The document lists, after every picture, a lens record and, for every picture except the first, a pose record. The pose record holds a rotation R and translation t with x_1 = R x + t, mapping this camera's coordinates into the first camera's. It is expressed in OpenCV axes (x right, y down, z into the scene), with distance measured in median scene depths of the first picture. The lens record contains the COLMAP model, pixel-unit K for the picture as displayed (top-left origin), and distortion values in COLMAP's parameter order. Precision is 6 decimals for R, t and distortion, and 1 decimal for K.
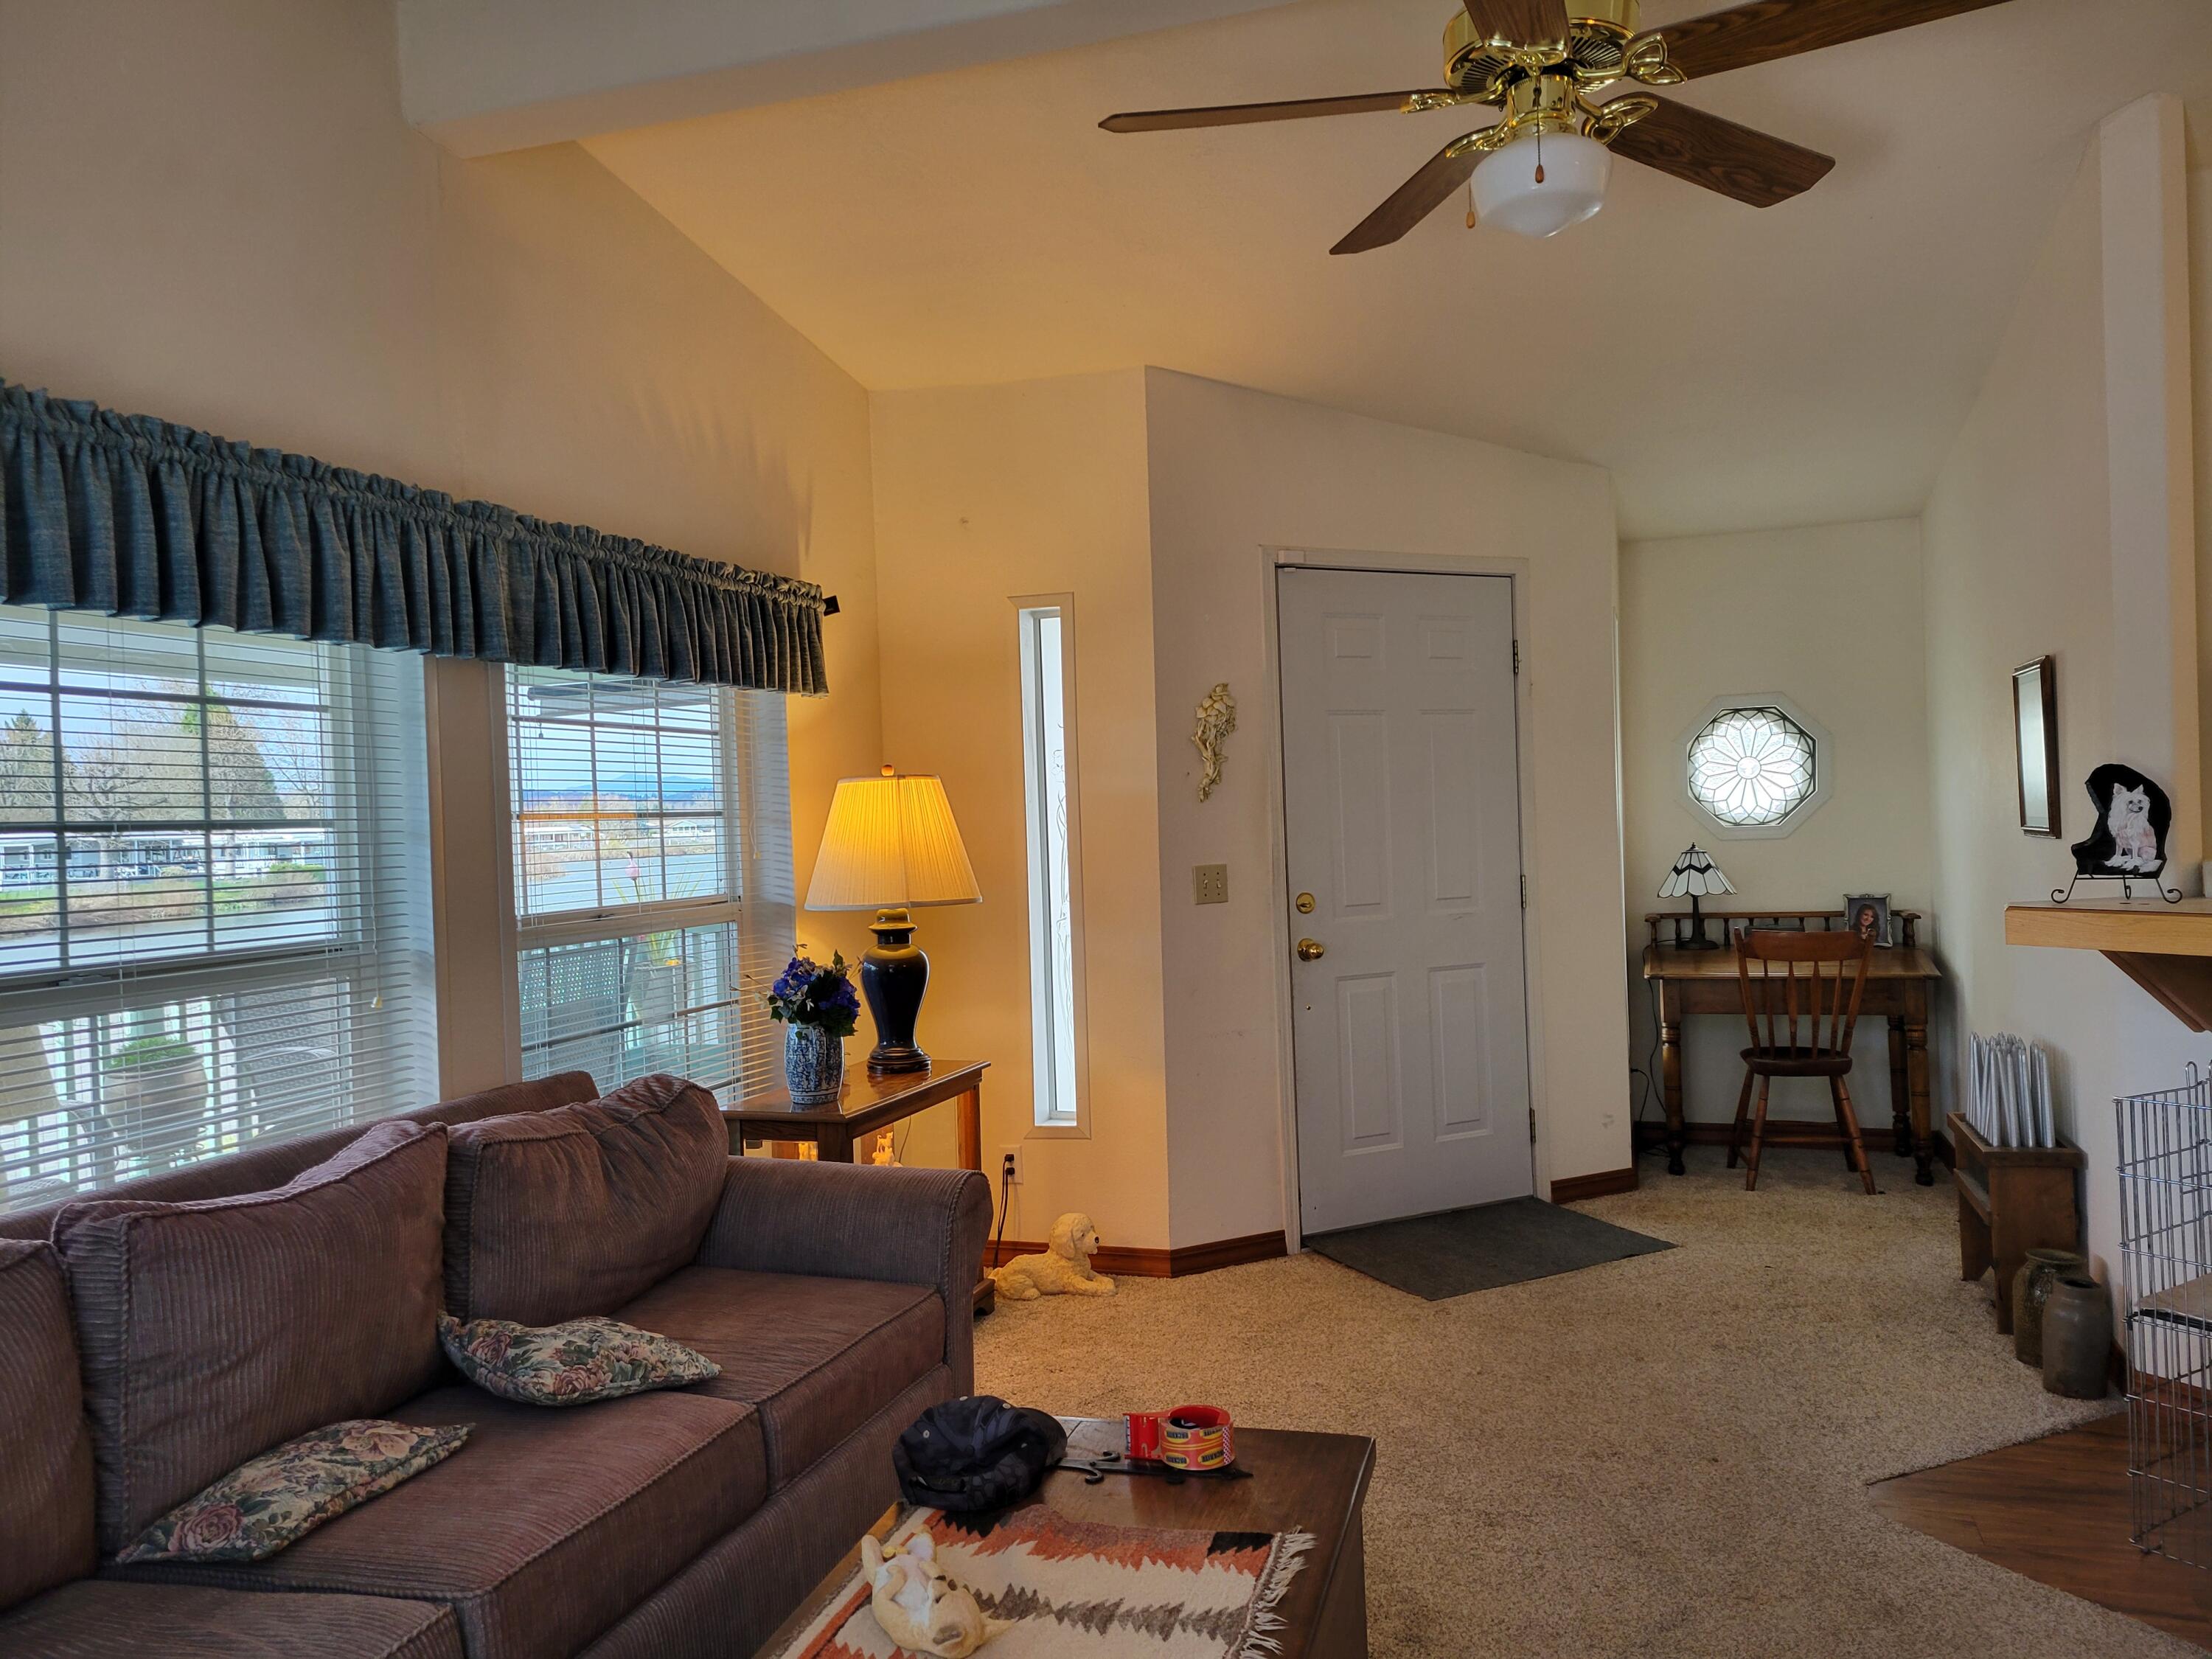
lens RADIAL K [[1654.6, 0, 1111.3], [0, 1654.6, 836.0], [0, 0, 1]] dist [0.064045, -0.039931]
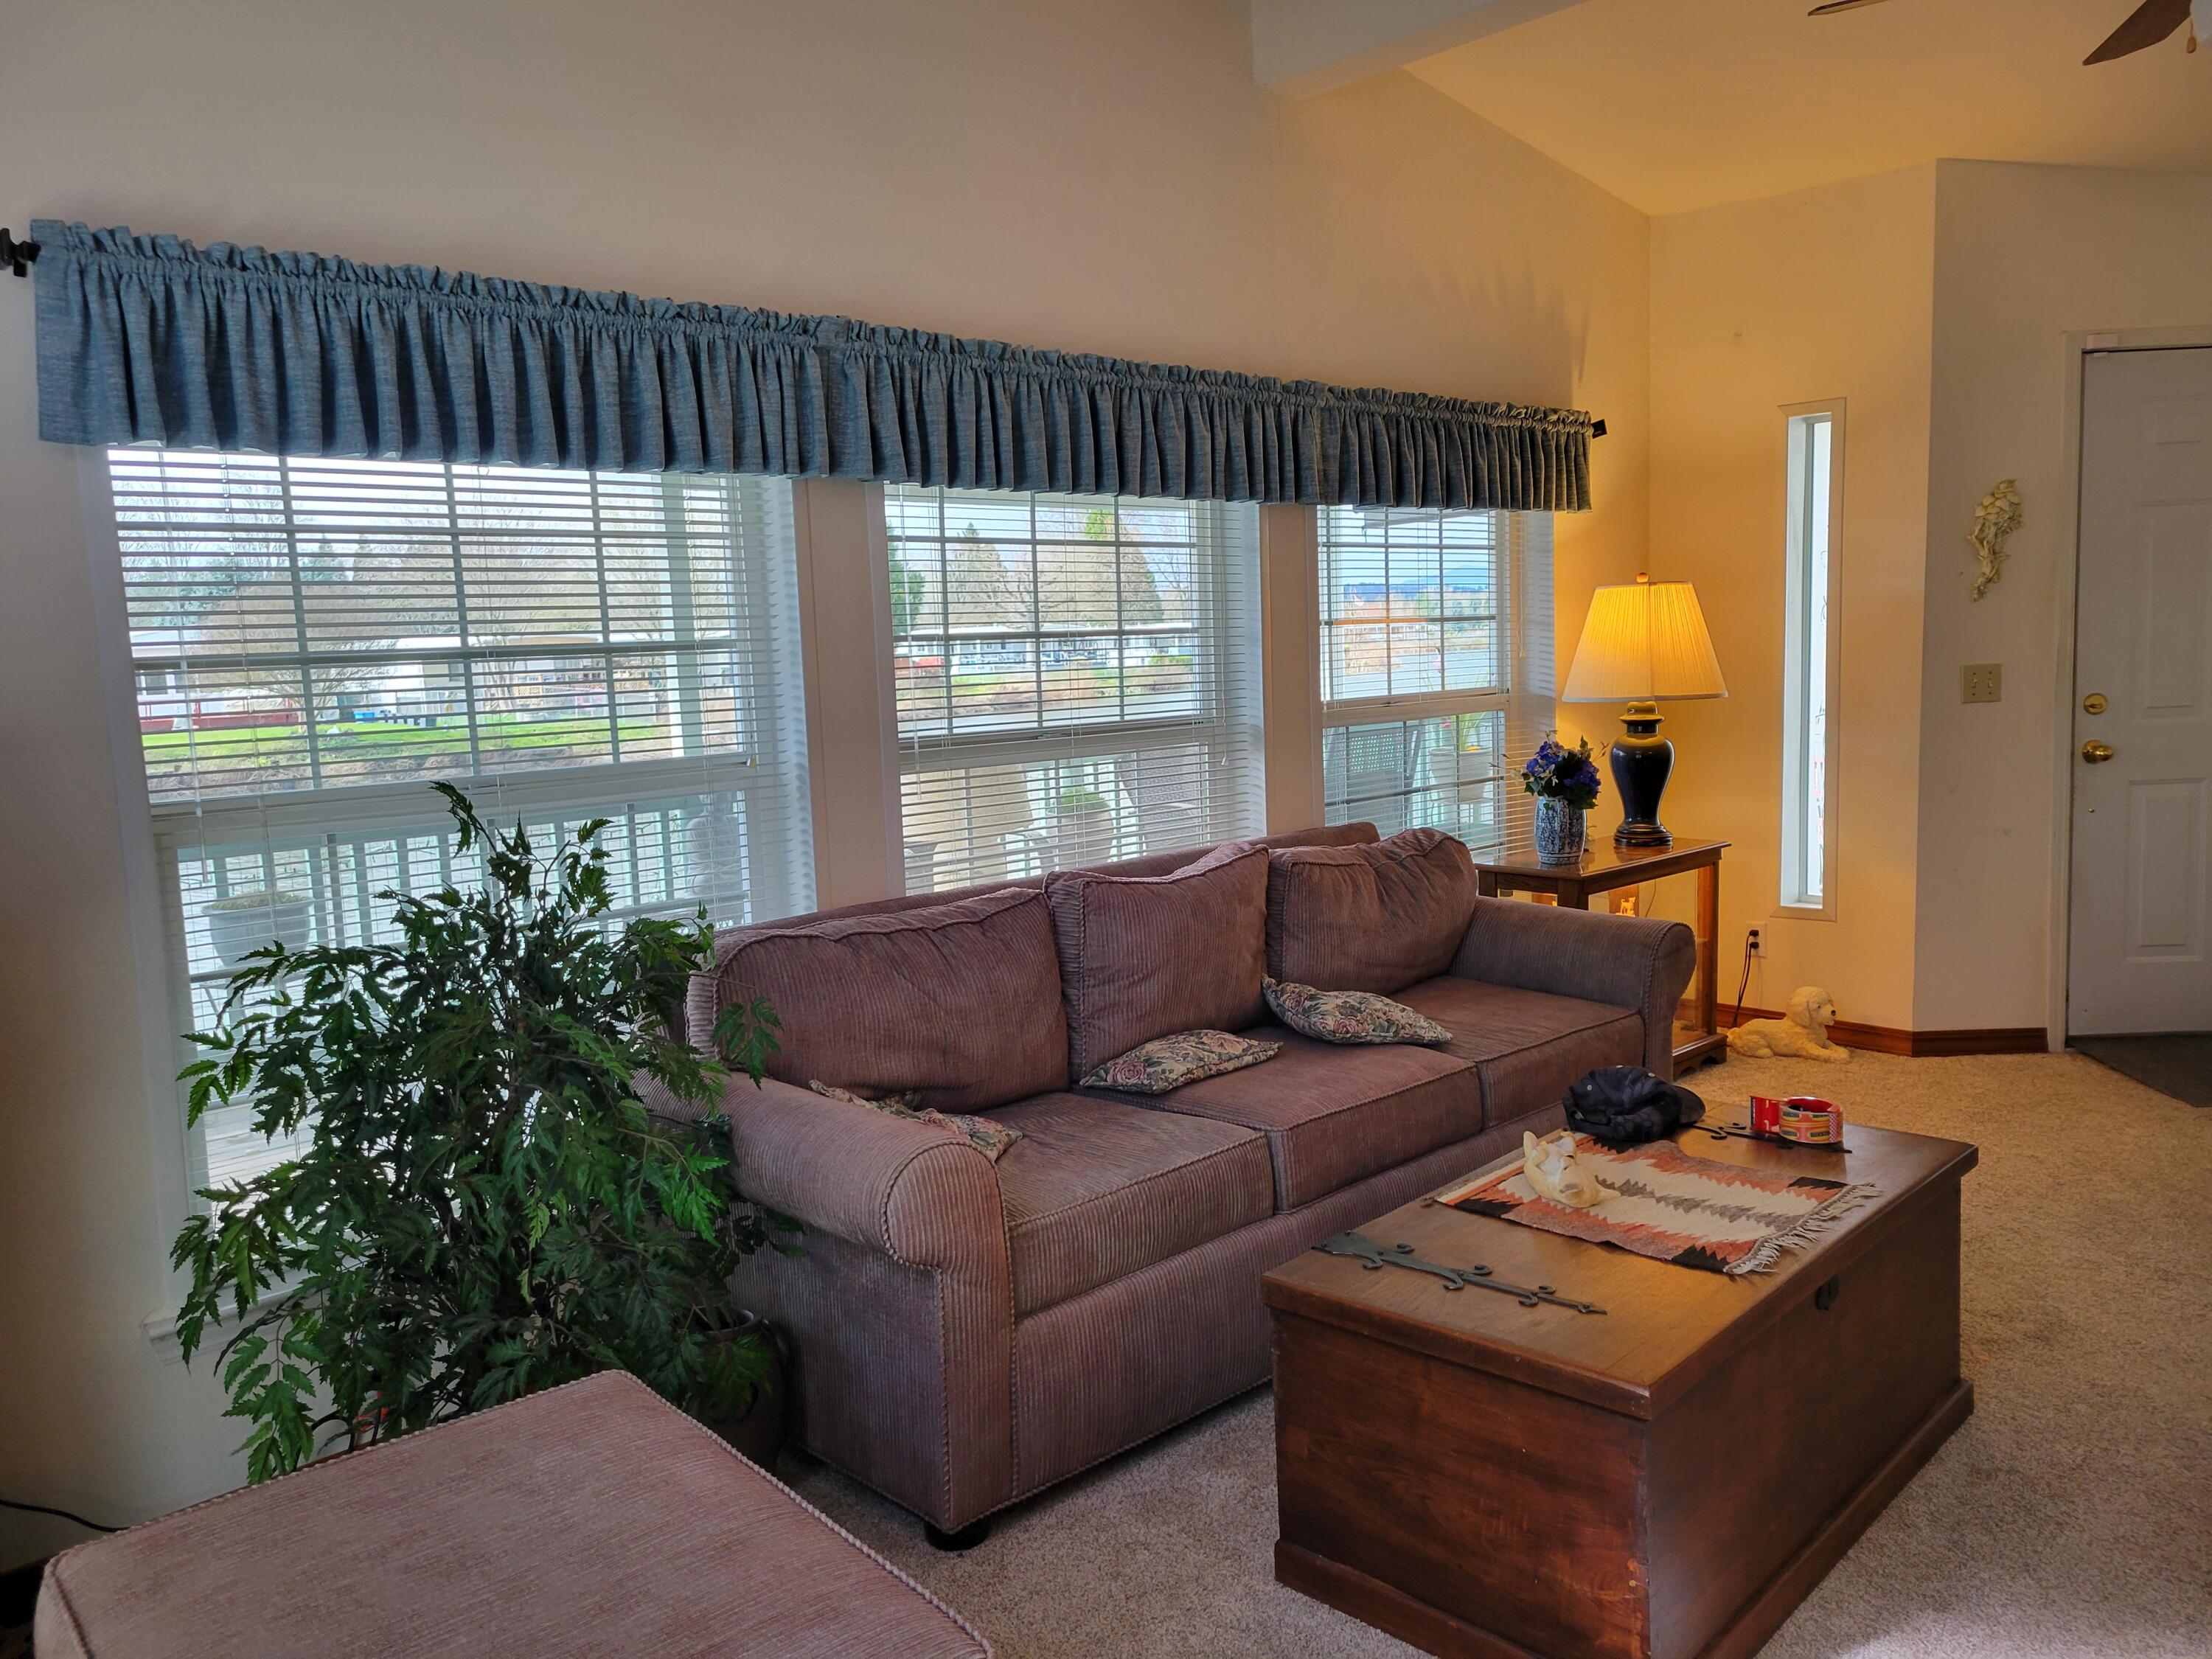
lens RADIAL K [[1654.6, 0, 1111.3], [0, 1654.6, 836.0], [0, 0, 1]] dist [0.064045, -0.039931]
pose [[0.883472, 0.058537, -0.464812, 0.116636], [-0.000232, 0.992218, 0.124514, -0.009371], [0.468483, -0.109897, 0.876611, -0.248507]]
